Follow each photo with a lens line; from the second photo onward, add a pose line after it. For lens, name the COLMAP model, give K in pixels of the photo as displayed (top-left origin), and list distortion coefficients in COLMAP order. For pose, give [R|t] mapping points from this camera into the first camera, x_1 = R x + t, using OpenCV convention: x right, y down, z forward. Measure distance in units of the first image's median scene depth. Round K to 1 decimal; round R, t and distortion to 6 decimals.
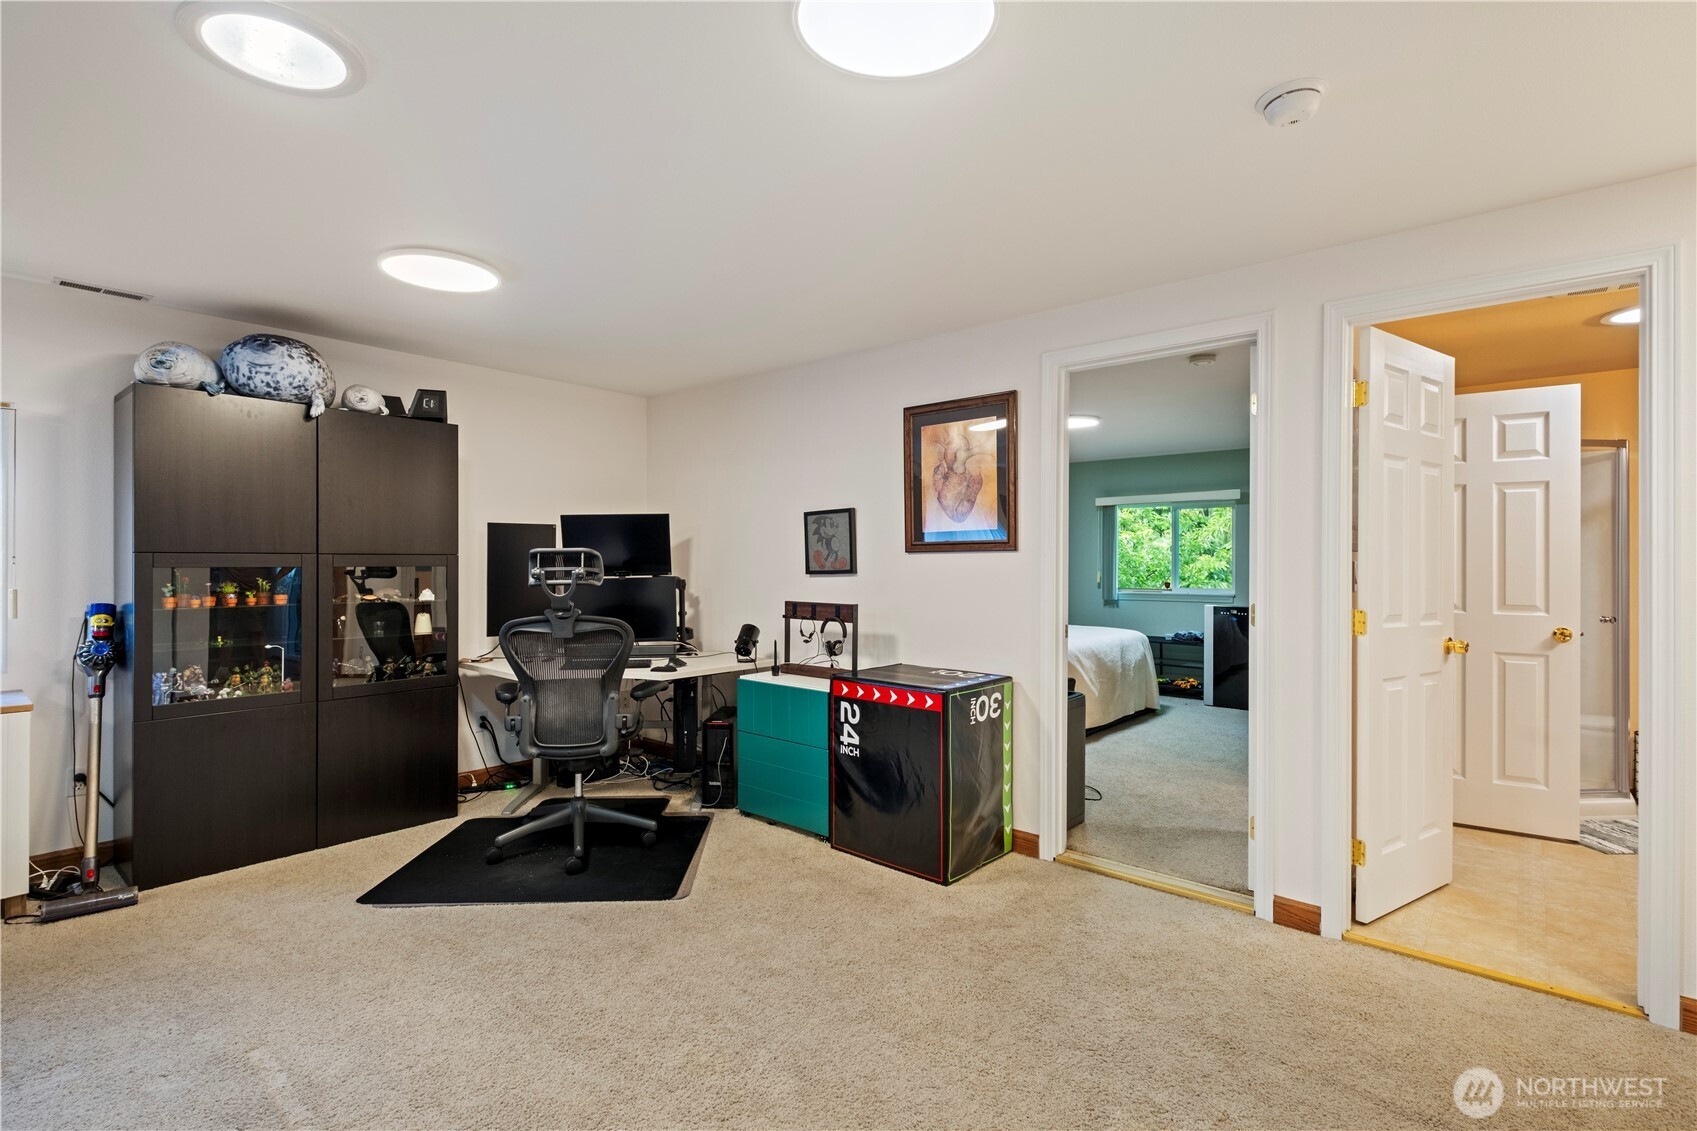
lens RADIAL K [[781.0, 0, 848.5], [0, 781.0, 565.5], [0, 0, 1]] dist [0.002468, -0.000057]
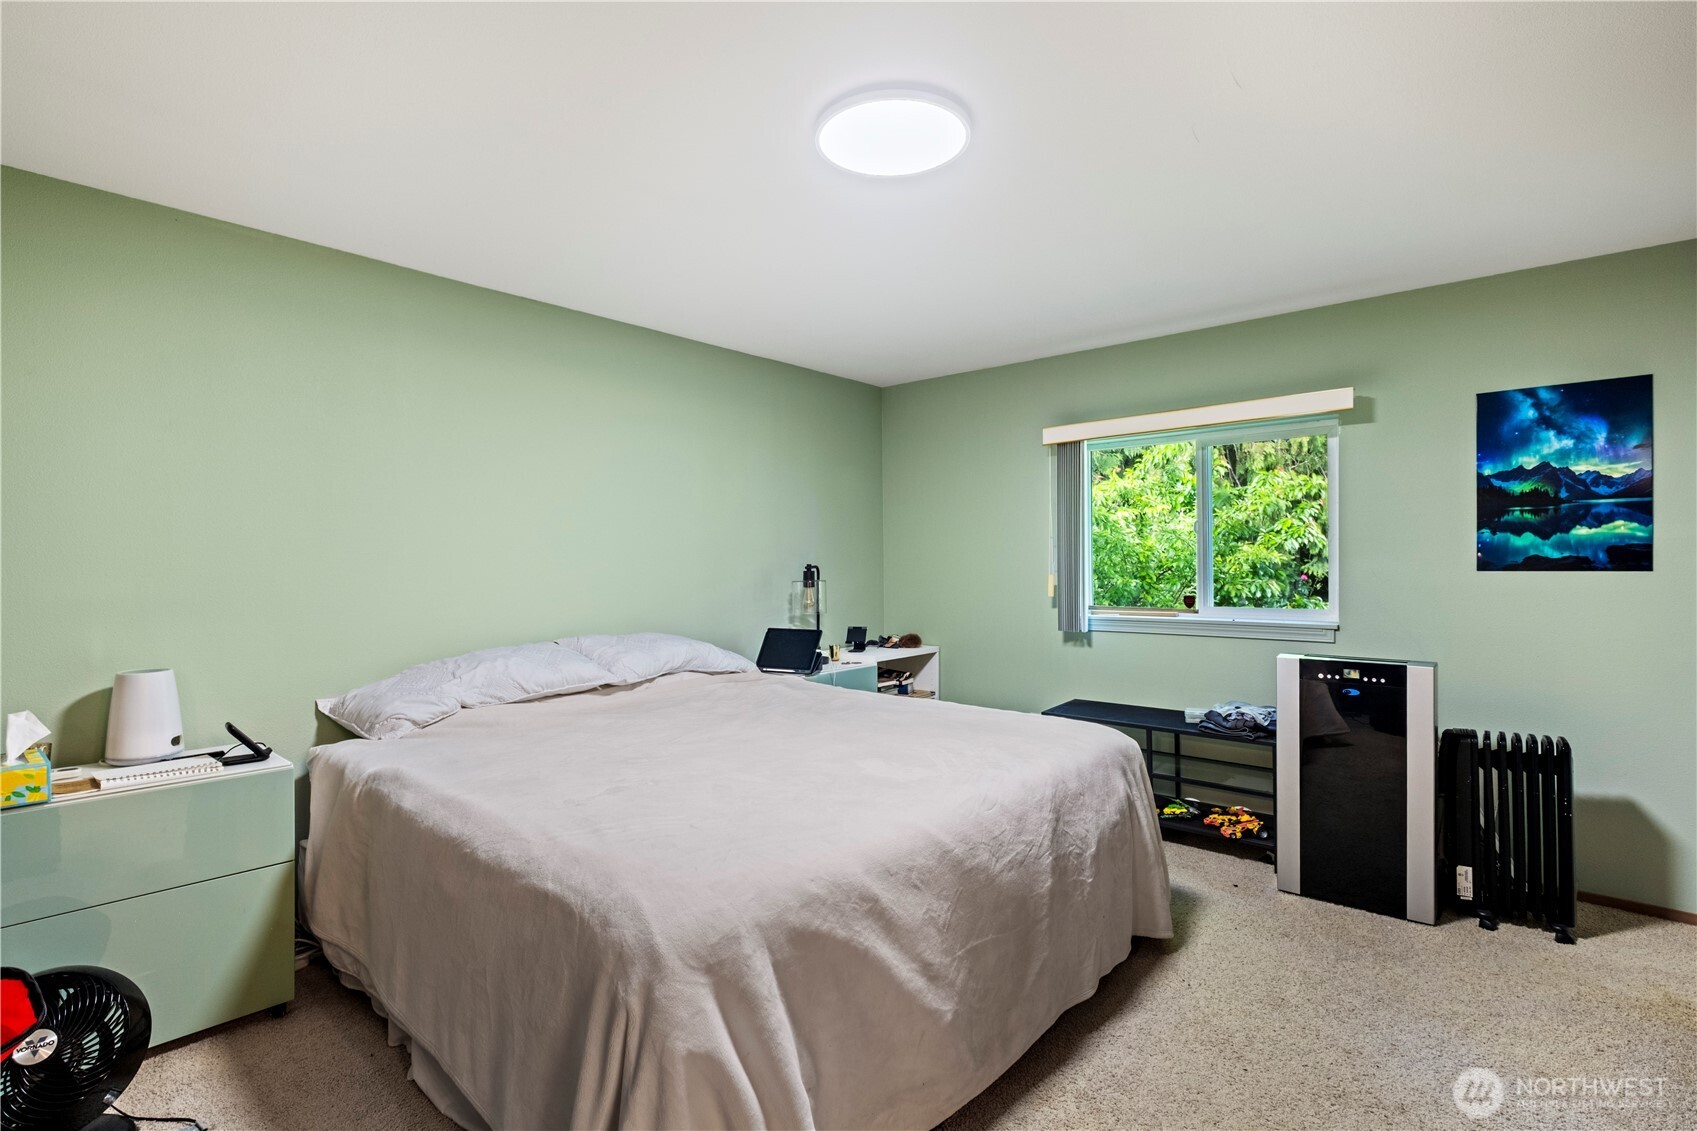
lens RADIAL K [[781.0, 0, 848.5], [0, 781.0, 565.5], [0, 0, 1]] dist [0.002468, -0.000057]
pose [[0.999637, -0.012162, -0.024050, 0.232290], [0.012340, 0.999897, 0.007276, -0.004227], [0.023959, -0.007570, 0.999684, 0.567738]]
